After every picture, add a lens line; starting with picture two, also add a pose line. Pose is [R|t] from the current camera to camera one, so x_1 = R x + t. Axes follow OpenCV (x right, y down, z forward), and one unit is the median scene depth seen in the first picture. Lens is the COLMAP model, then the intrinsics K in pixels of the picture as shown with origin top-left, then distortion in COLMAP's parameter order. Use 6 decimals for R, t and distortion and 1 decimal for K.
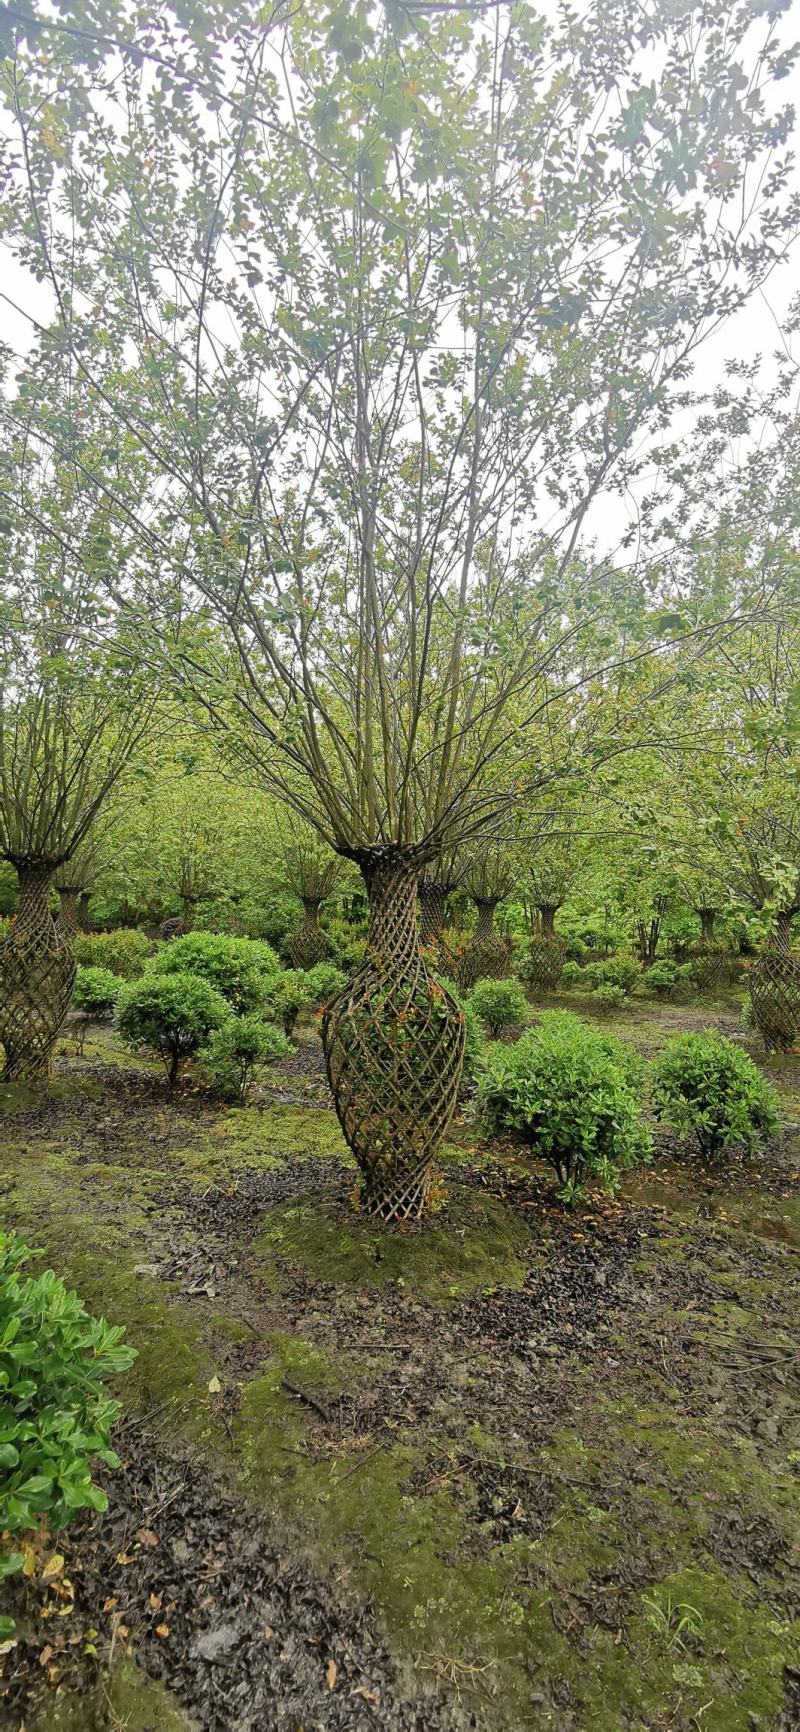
lens RADIAL K [[874.7, 0, 402.3], [0, 874.7, 869.9], [0, 0, 1]] dist [-0.002714, -0.000062]
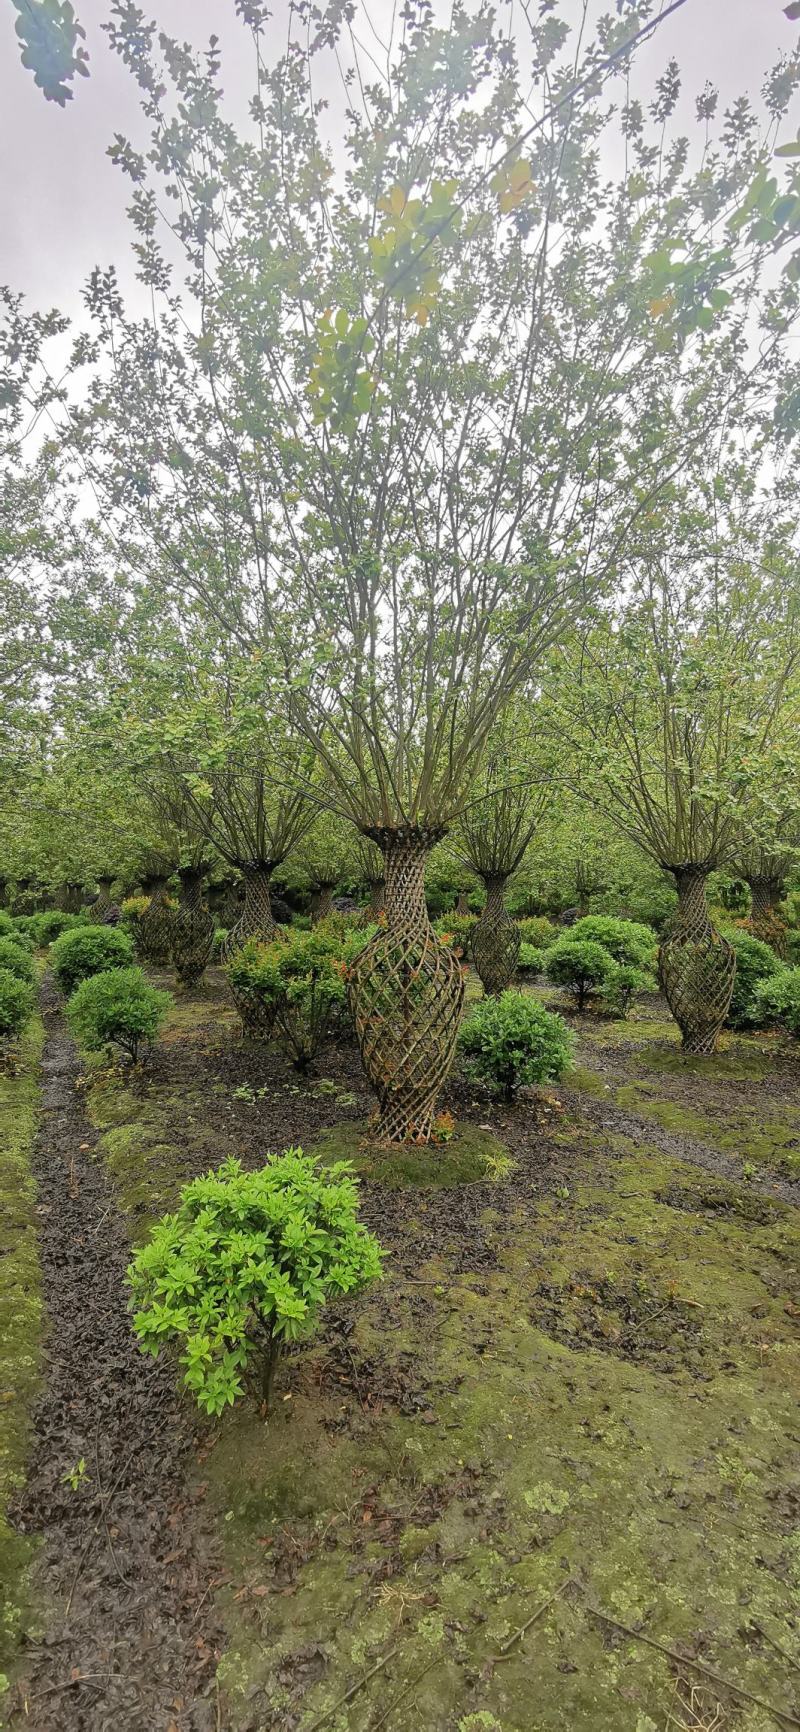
lens RADIAL K [[874.7, 0, 402.9], [0, 874.7, 871.4], [0, 0, 1]] dist [-0.002714, -0.000062]
pose [[0.903589, -0.034810, -0.426983, 0.090904], [0.039544, 0.999215, 0.002221, -0.015097], [0.426570, -0.018892, 0.904257, -0.391832]]
